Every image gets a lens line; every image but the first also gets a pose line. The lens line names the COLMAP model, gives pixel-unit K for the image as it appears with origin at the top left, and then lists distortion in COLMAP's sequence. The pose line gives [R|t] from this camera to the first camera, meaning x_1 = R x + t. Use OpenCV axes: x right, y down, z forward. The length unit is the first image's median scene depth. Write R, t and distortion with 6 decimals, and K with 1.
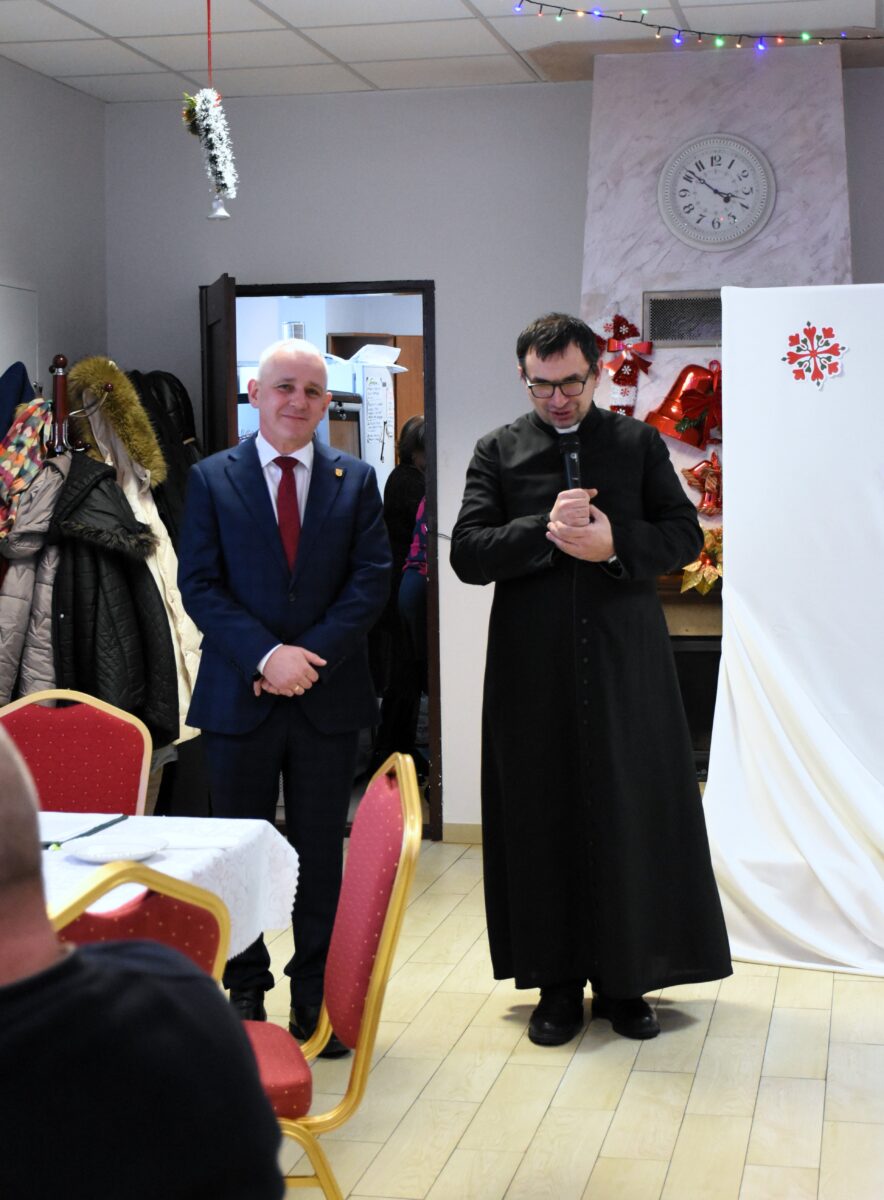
lens RADIAL K [[1997.9, 0, 440.8], [0, 1997.9, 538.4], [0, 0, 1]] dist [-0.005478, -0.134881]
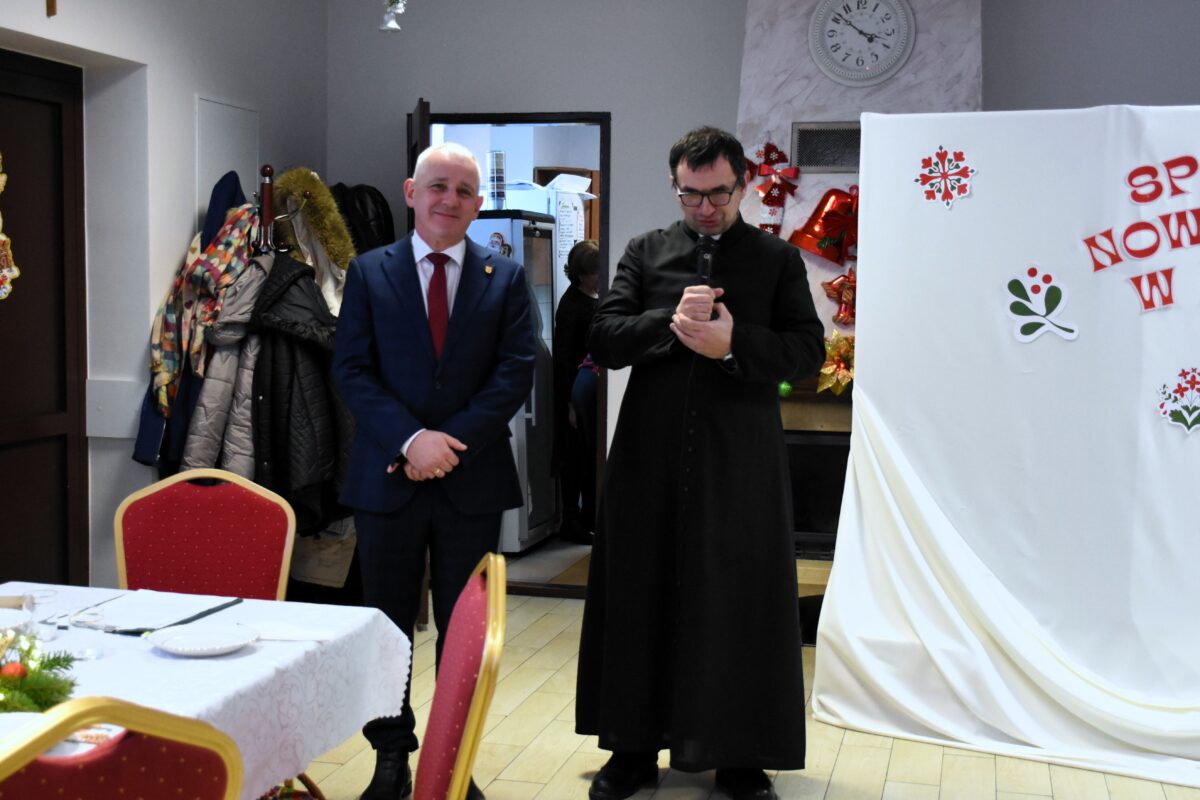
lens RADIAL K [[1514.1, 0, 600.0], [0, 1514.1, 400.0], [0, 0, 1]] dist [0.004594, 0.019940]
pose [[0.999020, 0.028485, -0.033874, 0.027766], [-0.027243, 0.998959, 0.036580, 0.003564], [0.034881, -0.035622, 0.998756, 0.149471]]
